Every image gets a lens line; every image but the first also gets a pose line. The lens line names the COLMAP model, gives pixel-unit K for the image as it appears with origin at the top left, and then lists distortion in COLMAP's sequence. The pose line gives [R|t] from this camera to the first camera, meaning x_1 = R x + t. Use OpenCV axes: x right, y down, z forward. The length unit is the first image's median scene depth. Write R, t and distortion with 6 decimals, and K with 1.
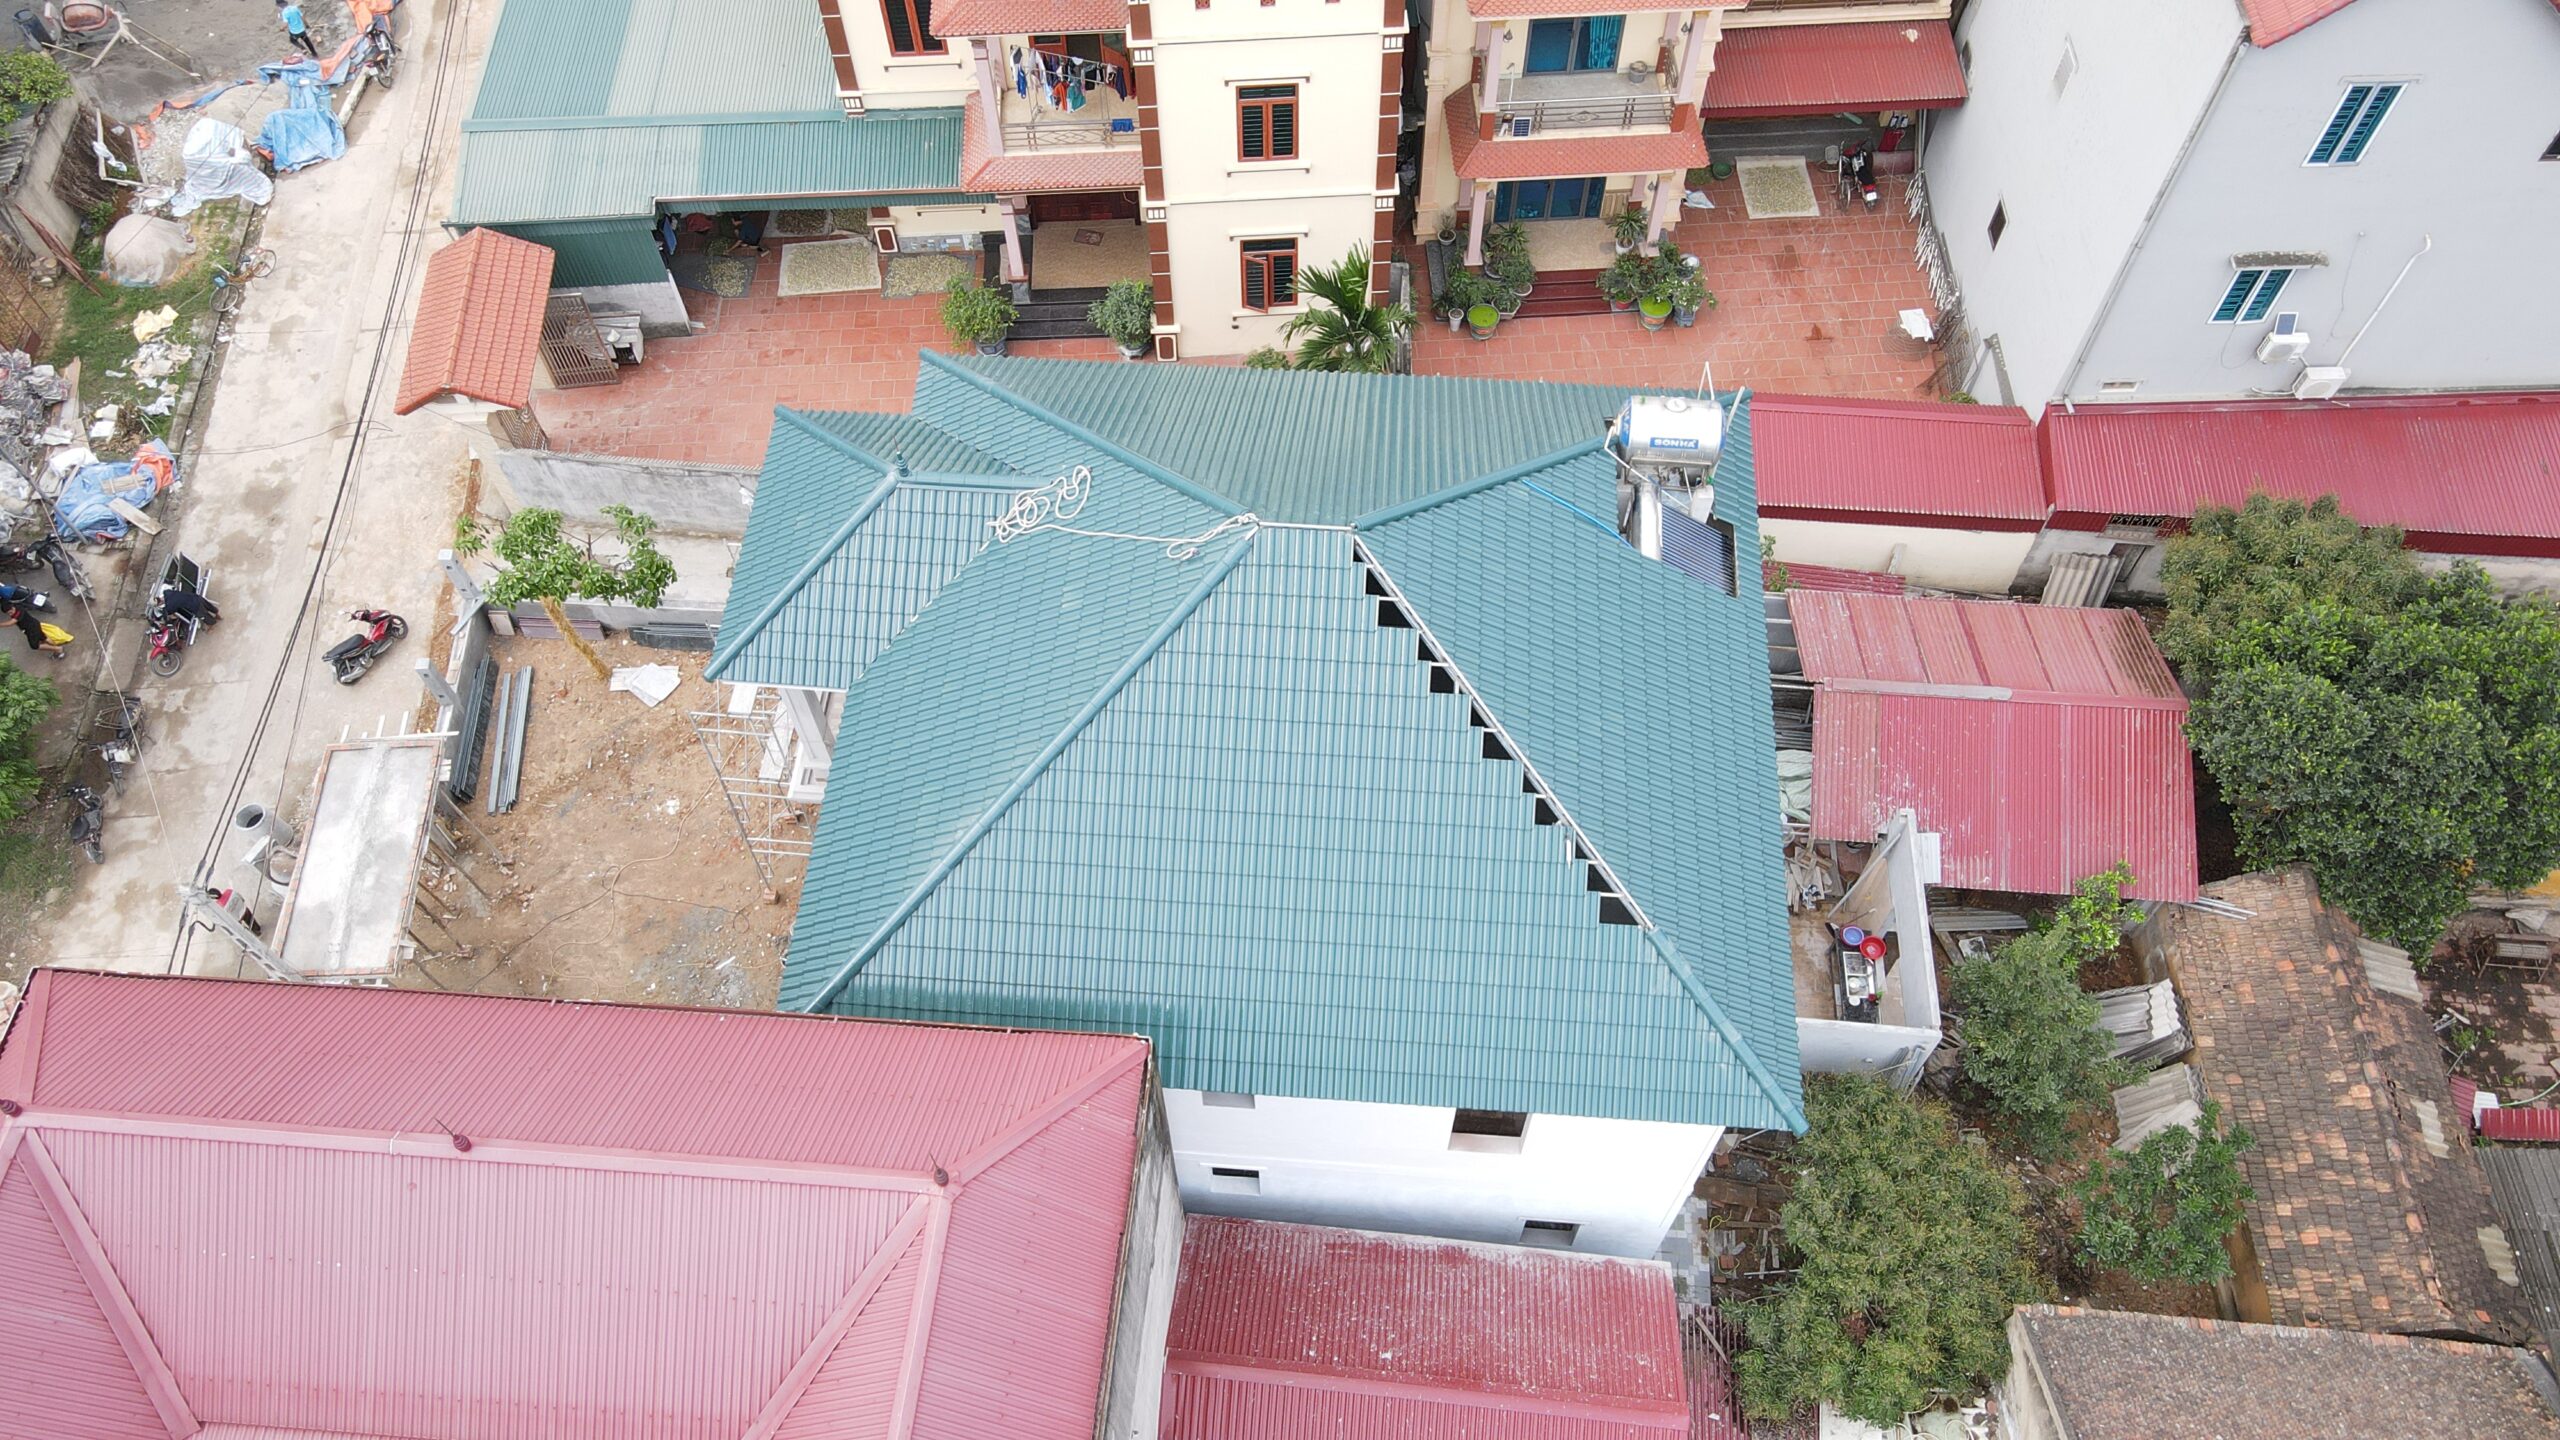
lens RADIAL K [[1897.5, 0, 1265.4], [0, 1897.5, 713.9], [0, 0, 1]] dist [0.020675, -0.001618]
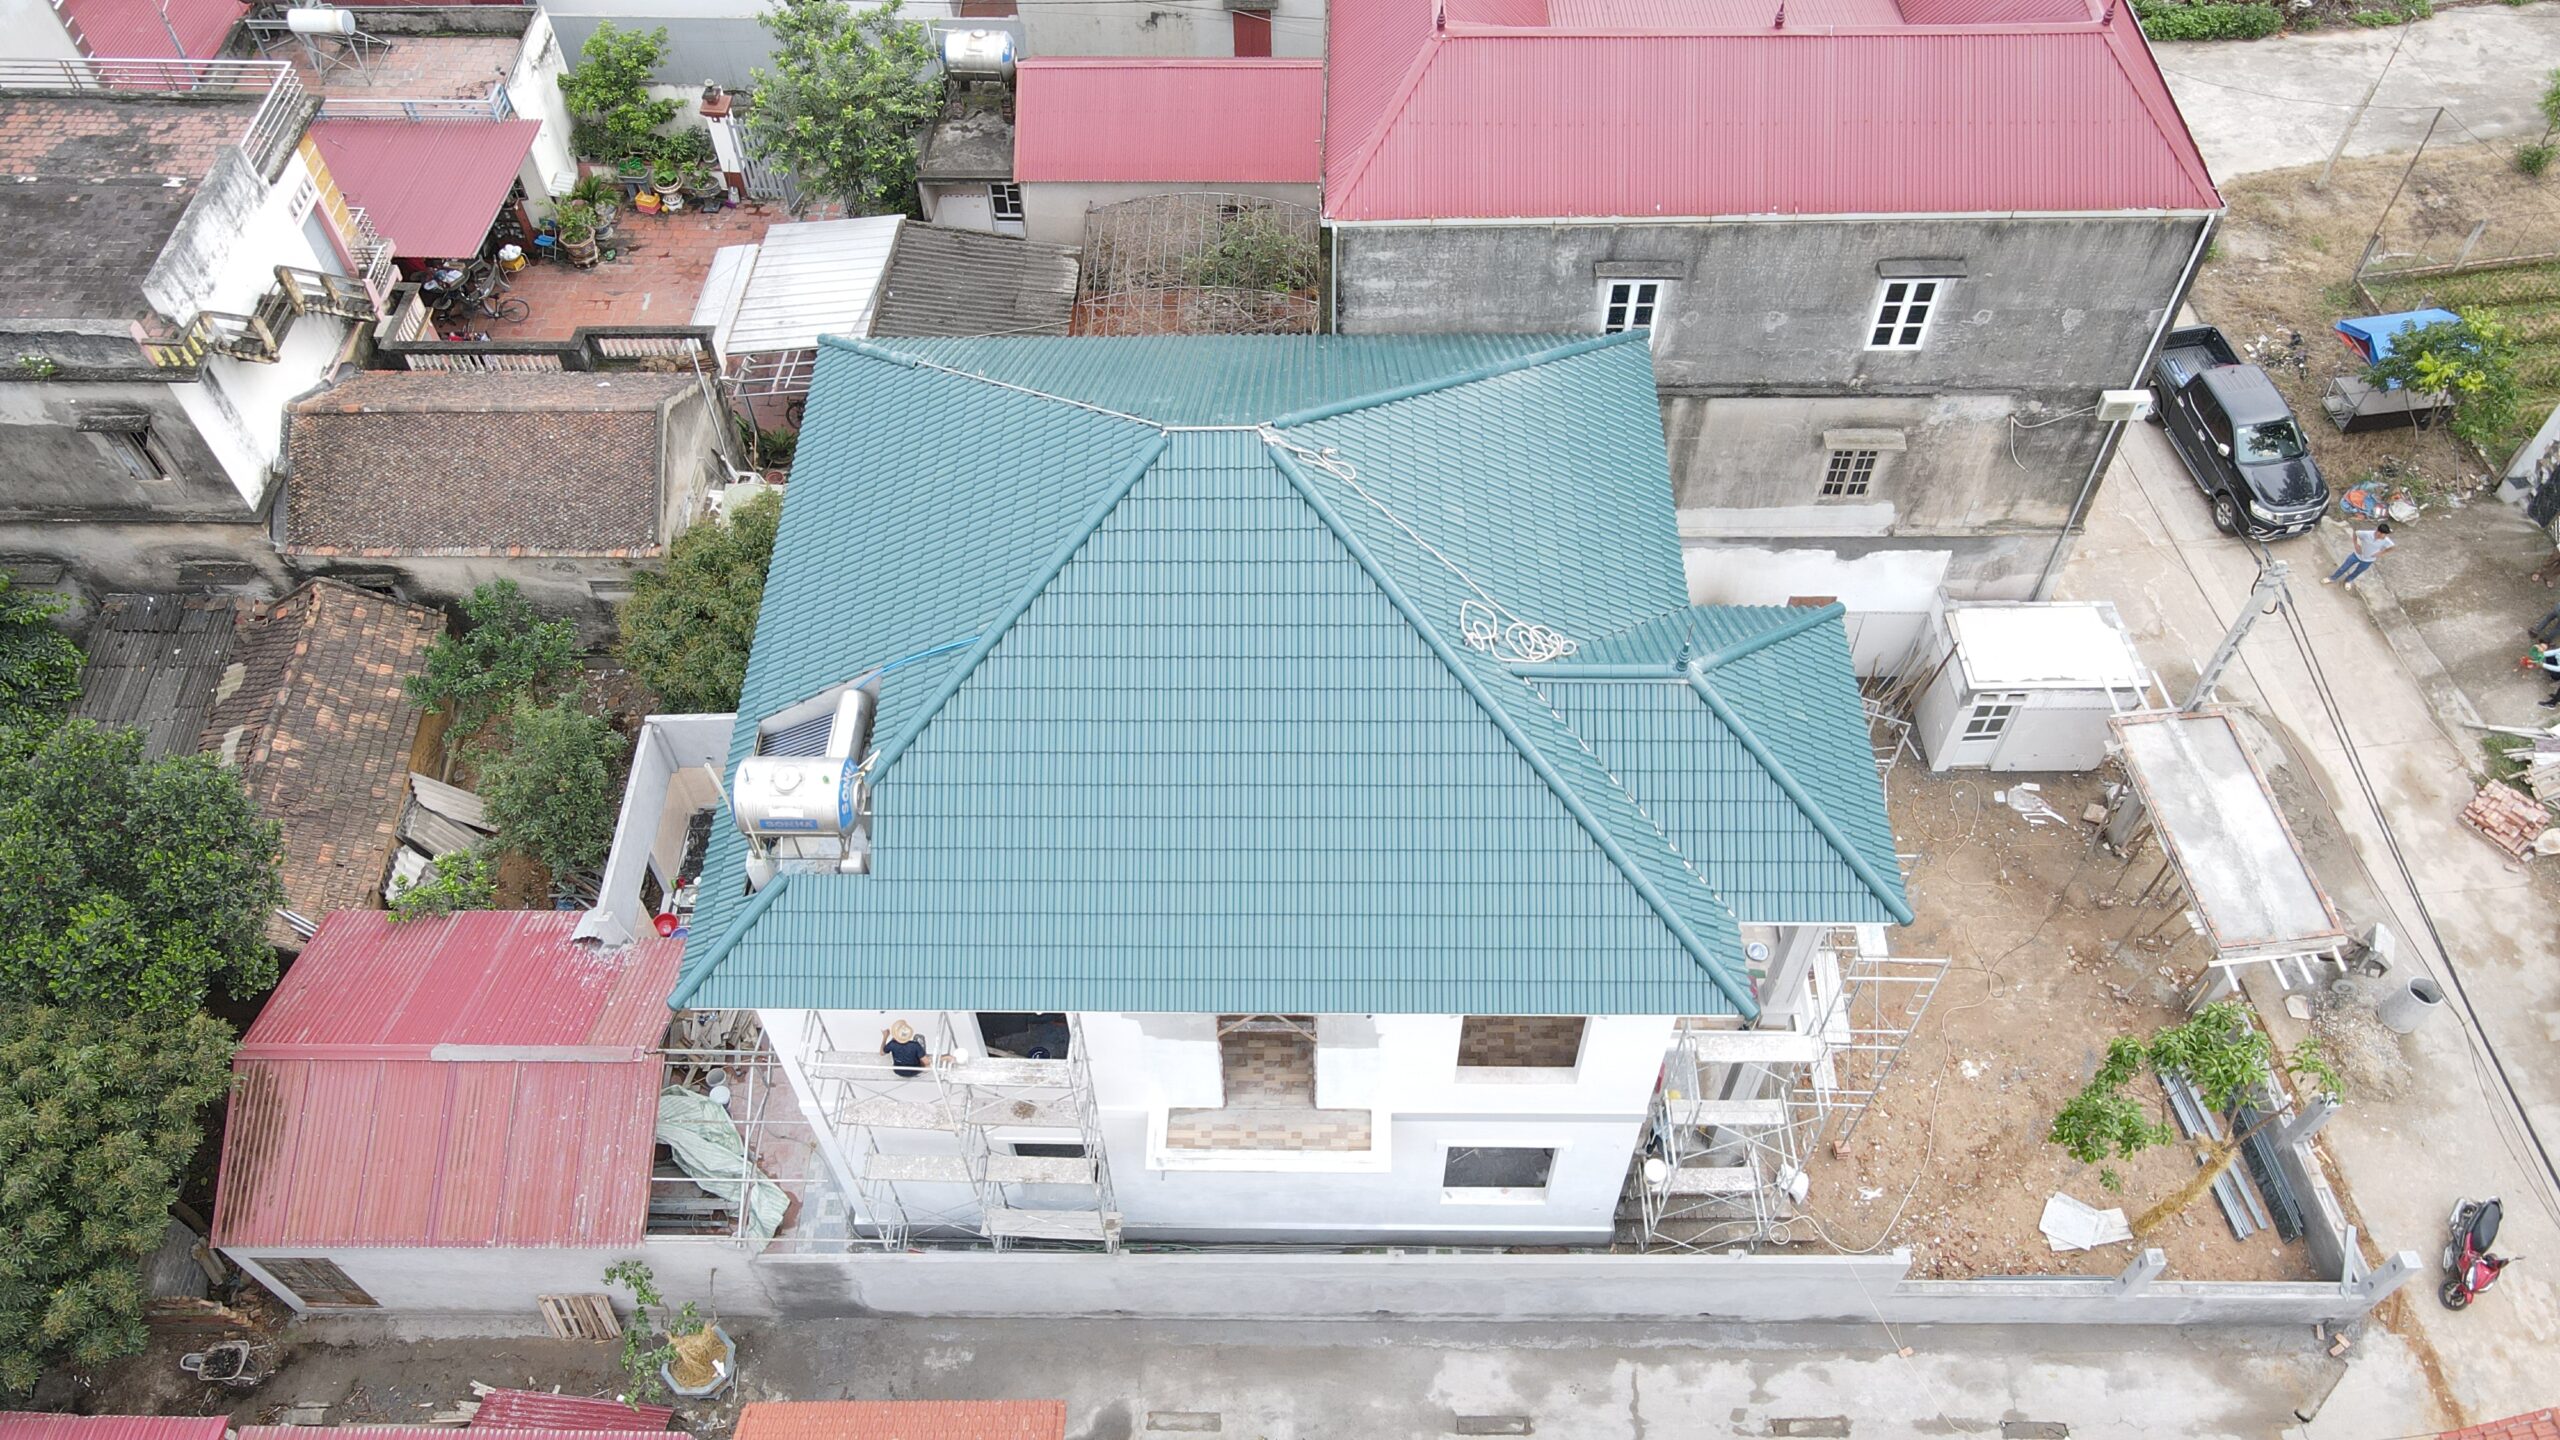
lens RADIAL K [[1898.2, 0, 1264.8], [0, 1898.2, 723.6], [0, 0, 1]] dist [0.020127, 0.004769]
pose [[-0.997401, 0.071668, -0.007381, 0.008565], [-0.033339, -0.368284, 0.929116, -0.778543], [0.063869, 0.926947, 0.369716, 0.564119]]
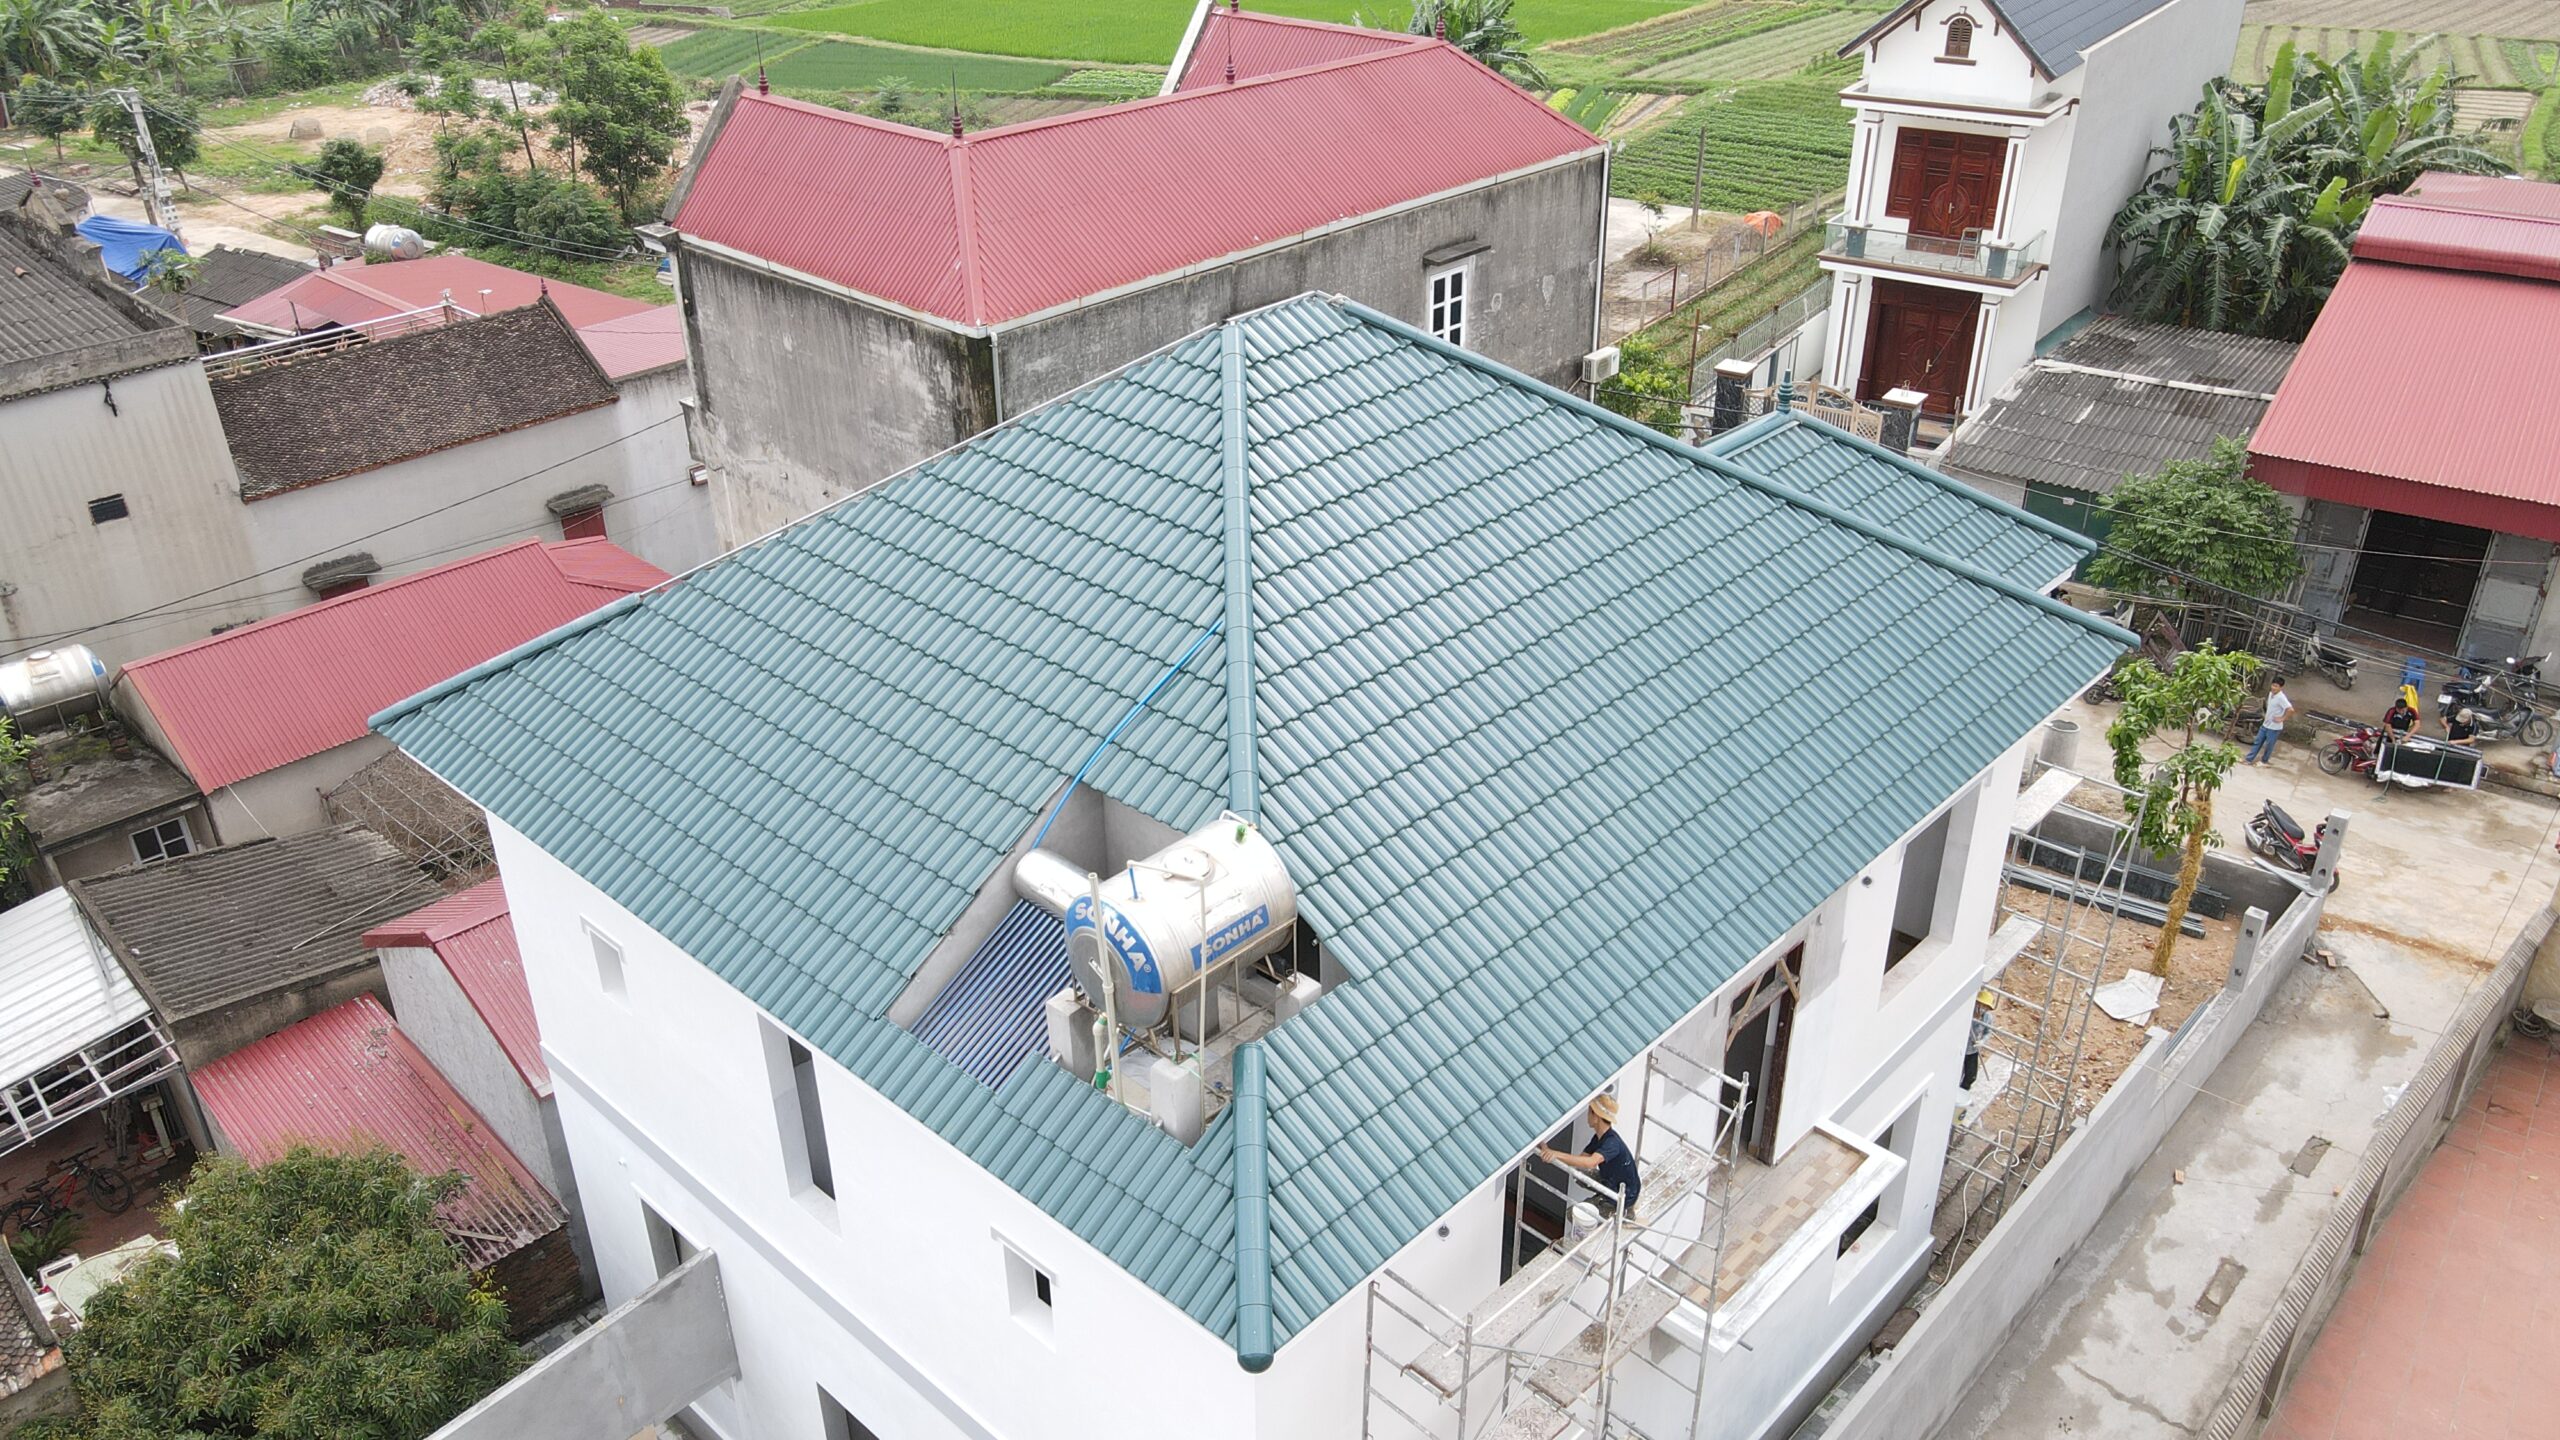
lens RADIAL K [[1898.2, 0, 1264.8], [0, 1898.2, 723.6], [0, 0, 1]] dist [0.020127, 0.004769]
pose [[-0.628363, 0.396470, -0.669306, 0.416929], [-0.648374, 0.208495, 0.732216, -0.433845], [0.429849, 0.894059, 0.126050, 0.760904]]
